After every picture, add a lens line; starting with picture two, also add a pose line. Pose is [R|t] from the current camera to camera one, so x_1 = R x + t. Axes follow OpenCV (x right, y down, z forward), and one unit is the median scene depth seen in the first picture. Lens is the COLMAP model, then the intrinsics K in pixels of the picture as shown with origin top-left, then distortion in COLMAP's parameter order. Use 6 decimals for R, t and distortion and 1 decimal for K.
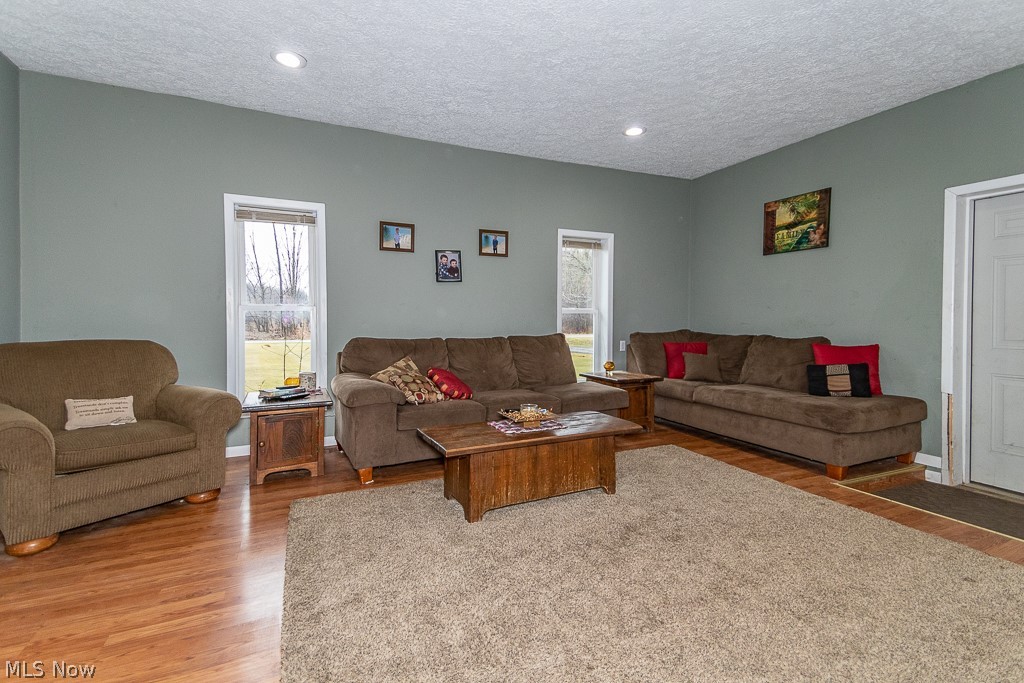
lens RADIAL K [[469.2, 0, 511.0], [0, 469.2, 334.0], [0, 0, 1]] dist [0.000758, 0.000038]
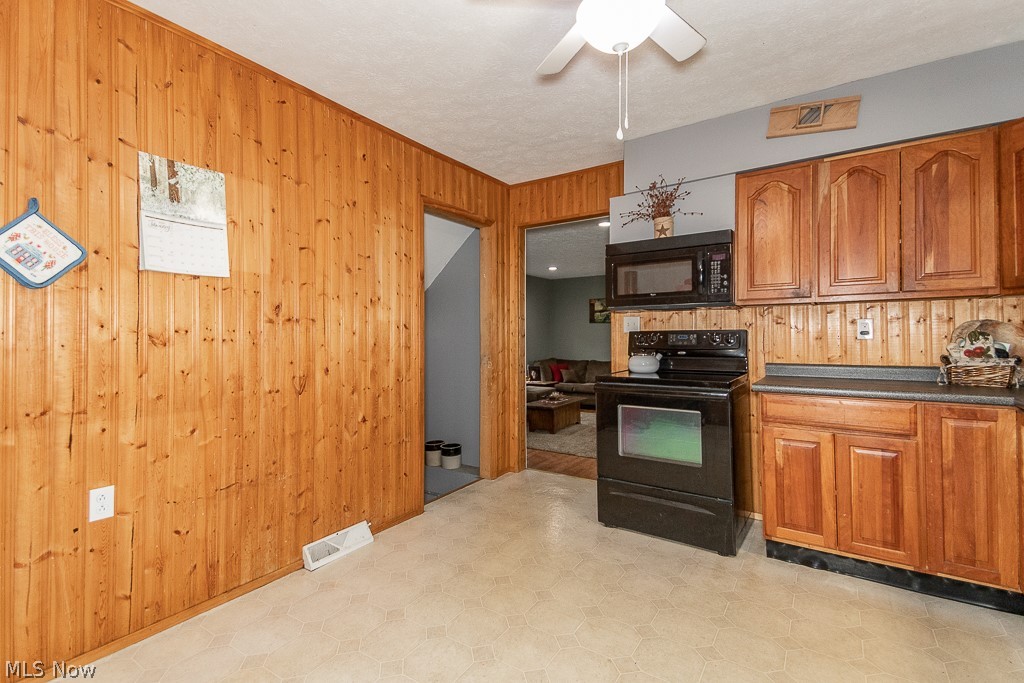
lens RADIAL K [[469.2, 0, 510.5], [0, 469.2, 342.2], [0, 0, 1]] dist [0.000758, 0.000038]
pose [[0.856796, 0.004563, 0.515636, -0.906503], [0.013102, 0.999445, -0.030615, -0.019222], [-0.515490, 0.032987, 0.856261, -0.673839]]
